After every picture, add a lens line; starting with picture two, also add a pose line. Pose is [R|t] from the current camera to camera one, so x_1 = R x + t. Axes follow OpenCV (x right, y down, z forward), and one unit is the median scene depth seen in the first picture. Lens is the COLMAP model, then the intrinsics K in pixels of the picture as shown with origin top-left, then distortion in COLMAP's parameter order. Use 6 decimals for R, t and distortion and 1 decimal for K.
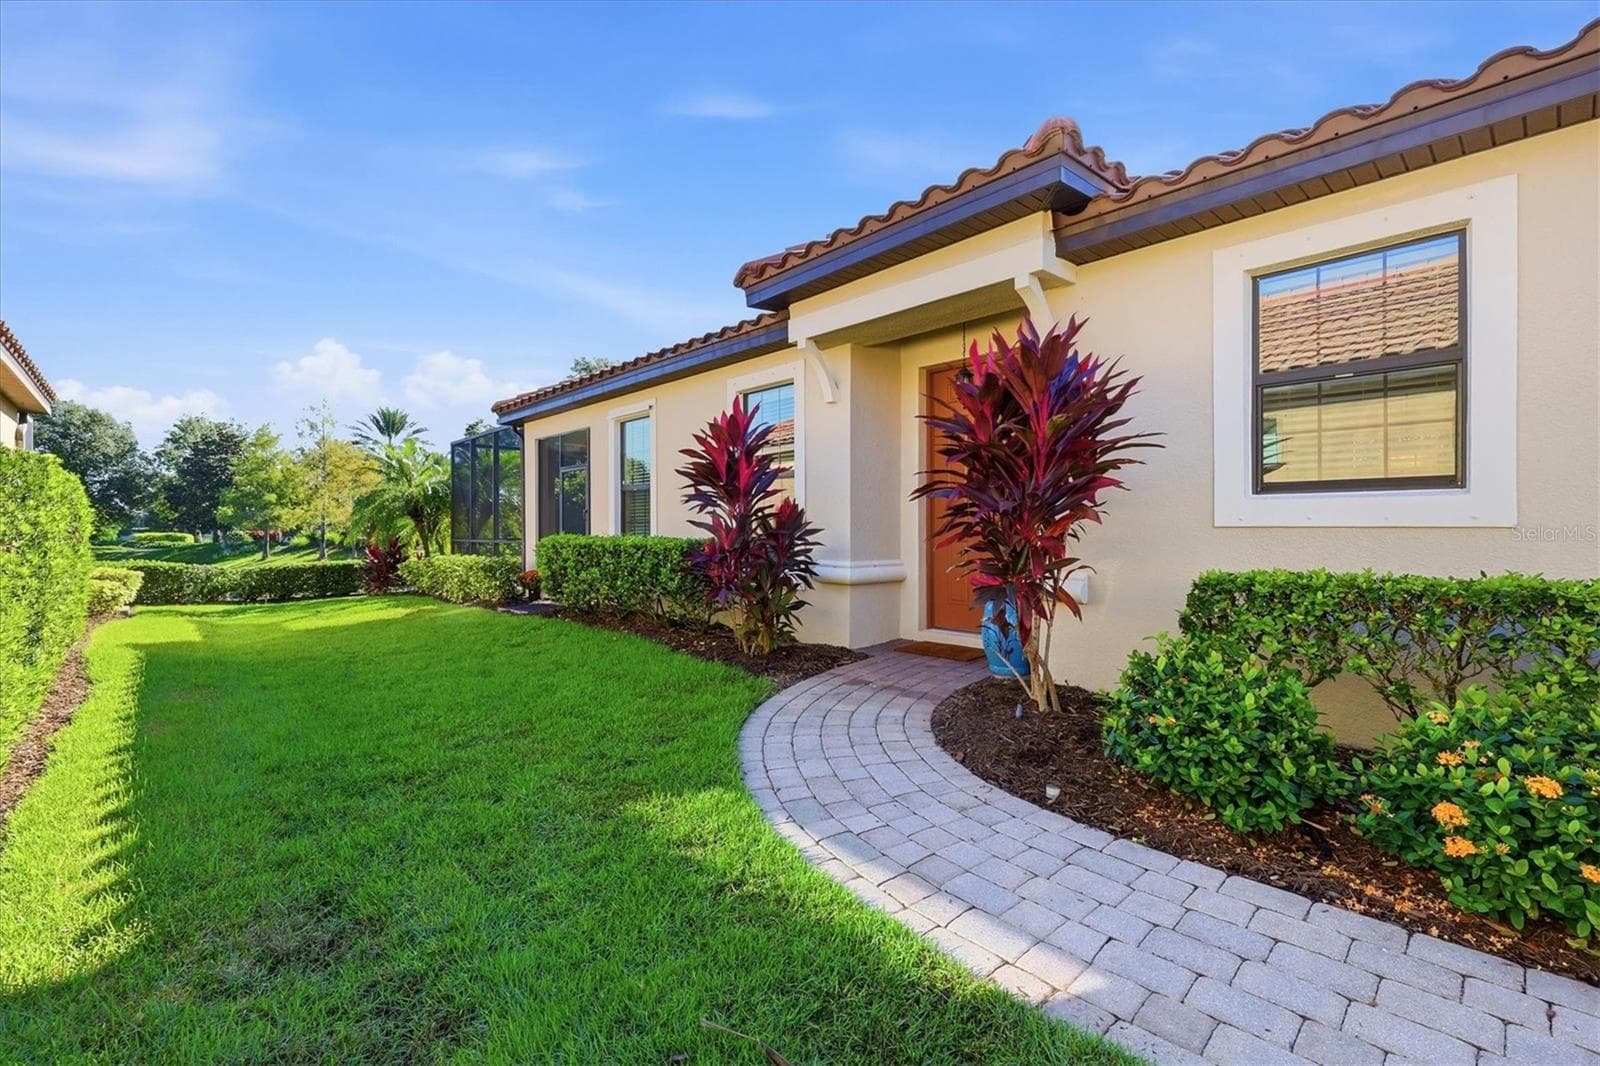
lens RADIAL K [[691.4, 0, 800.0], [0, 691.4, 533.0], [0, 0, 1]] dist [-0.001682, -0.000166]
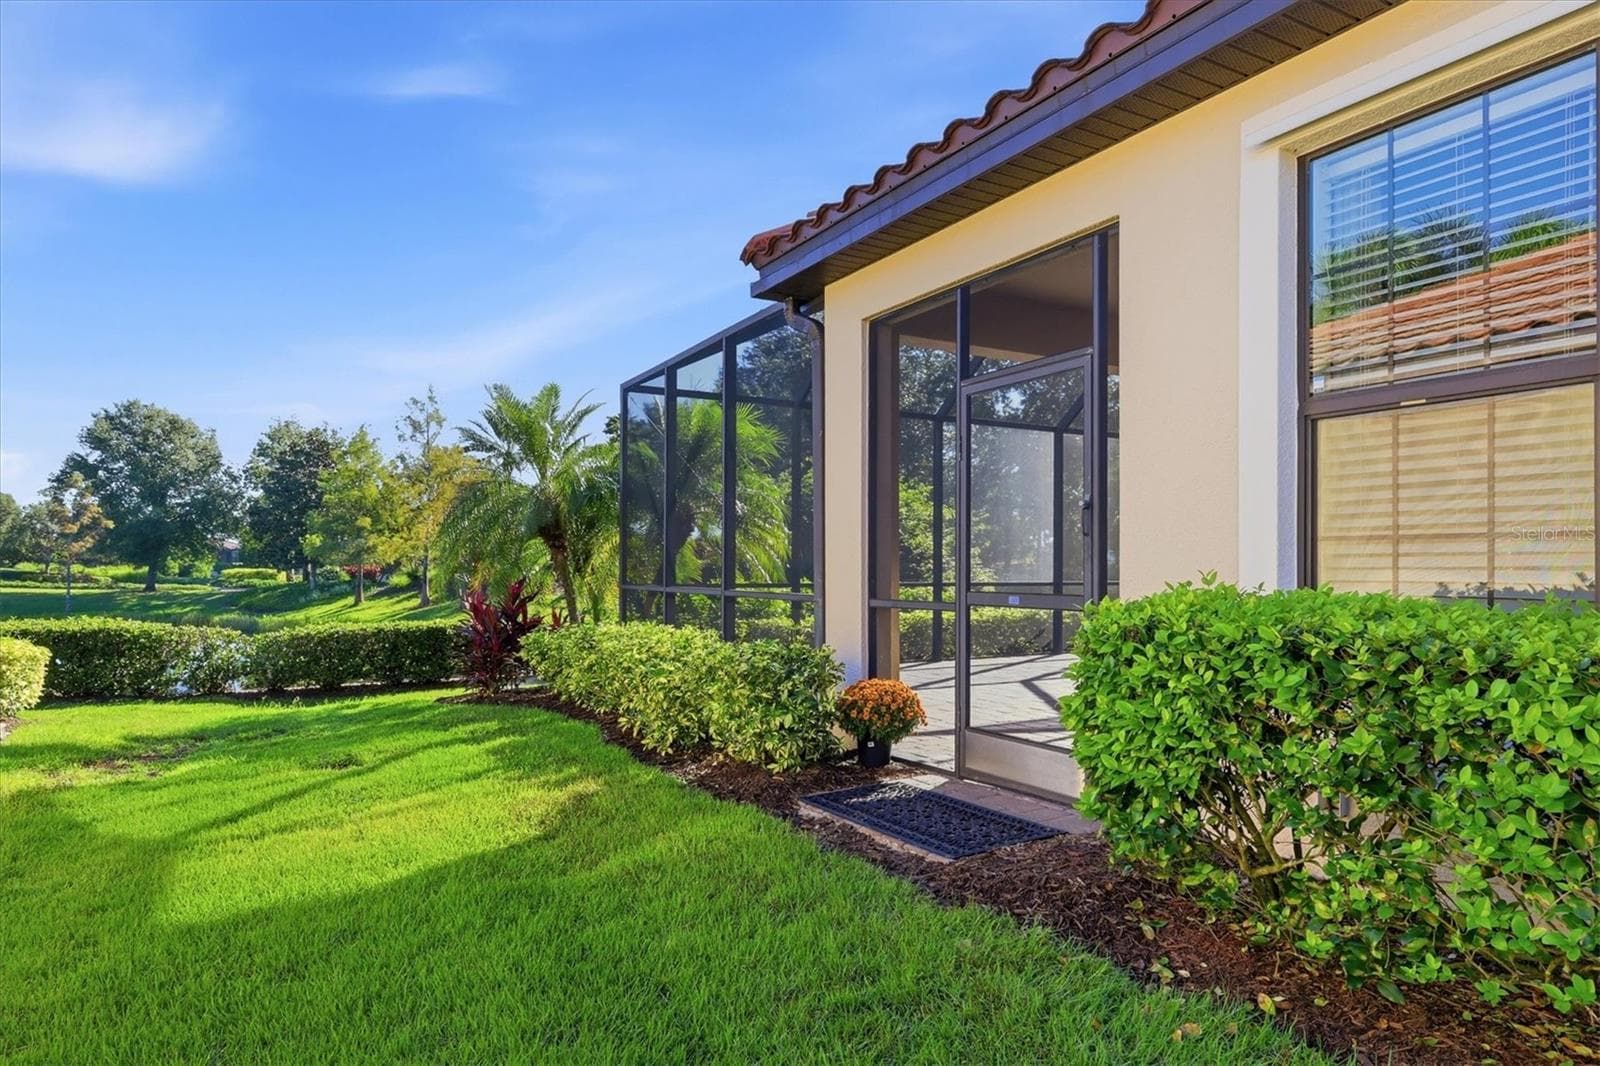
lens RADIAL K [[932.7, 0, 800.7], [0, 932.7, 552.0], [0, 0, 1]] dist [0.001088, 0.000921]
pose [[0.973216, 0.000166, -0.229893, -0.071138], [-0.005157, 0.999764, -0.021107, -0.000267], [0.229835, 0.021727, 0.972987, 0.120656]]
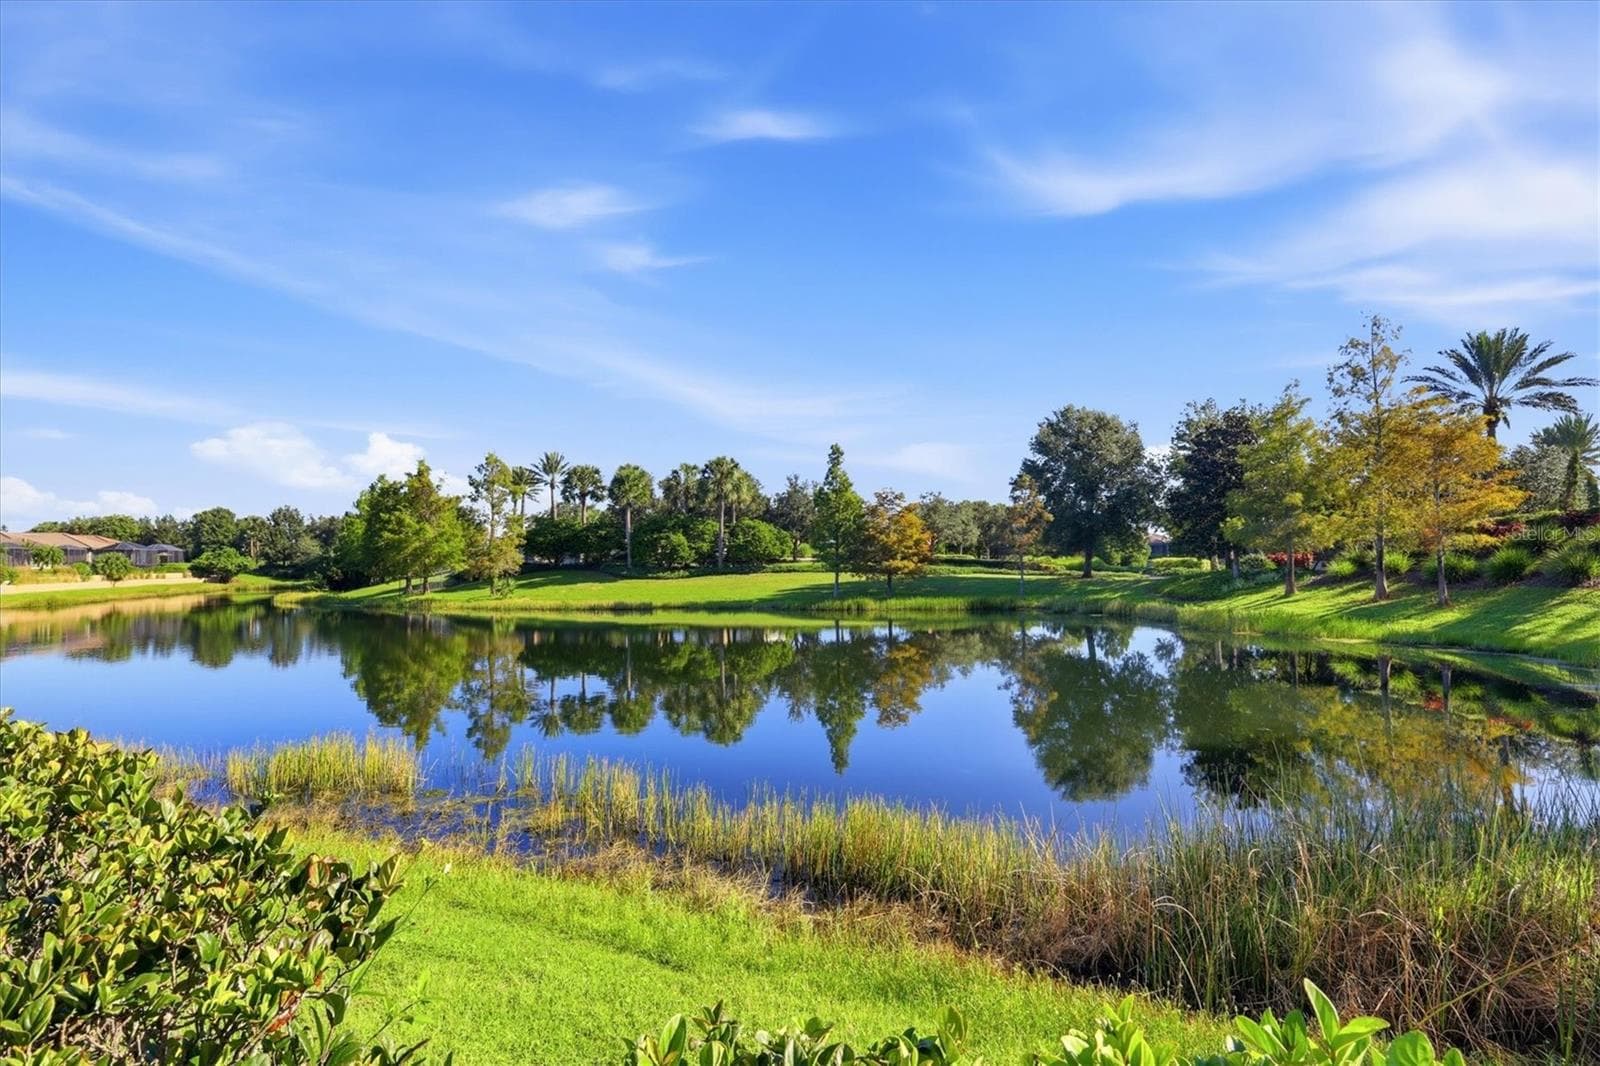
lens RADIAL K [[800.5, 0, 800.0], [0, 800.5, 533.0], [0, 0, 1]] dist [-0.002622, -0.000472]
pose [[0.349079, -0.035206, -0.936432, -0.229299], [0.002856, 0.999329, -0.036506, 0.005494], [0.937089, 0.010069, 0.348946, 0.306630]]
